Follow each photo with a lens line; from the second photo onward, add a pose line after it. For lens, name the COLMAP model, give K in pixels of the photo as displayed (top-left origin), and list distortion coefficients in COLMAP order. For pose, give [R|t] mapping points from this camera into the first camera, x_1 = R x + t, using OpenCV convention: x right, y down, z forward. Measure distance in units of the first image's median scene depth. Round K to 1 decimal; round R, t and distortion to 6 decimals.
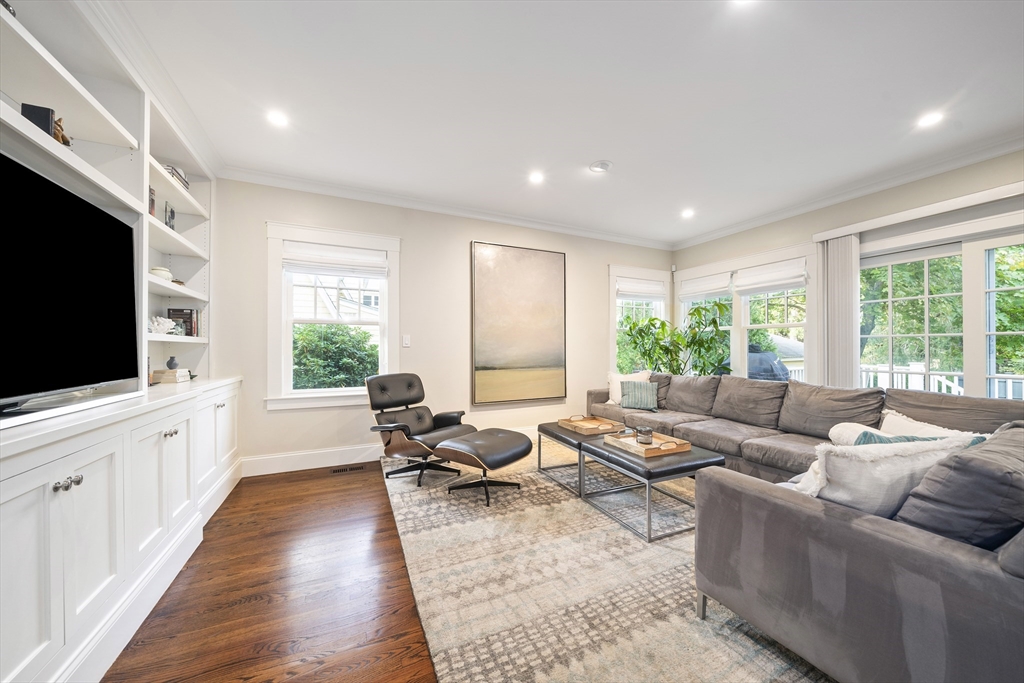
lens RADIAL K [[356.6, 0, 512.1], [0, 356.6, 345.3], [0, 0, 1]] dist [-0.003435, -0.000171]
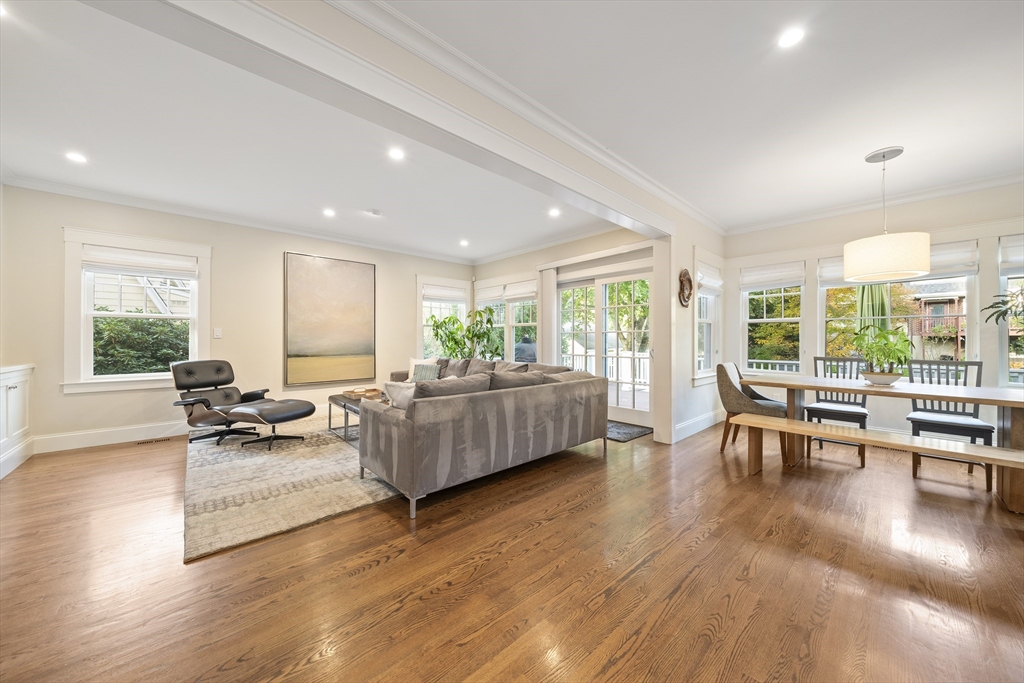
lens RADIAL K [[356.6, 0, 510.6], [0, 356.6, 337.3], [0, 0, 1]] dist [-0.003435, -0.000171]
pose [[0.954184, 0.005125, 0.299176, 0.308165], [-0.005343, 0.999986, -0.000089, -0.003489], [-0.299172, -0.001514, 0.954198, -0.467071]]
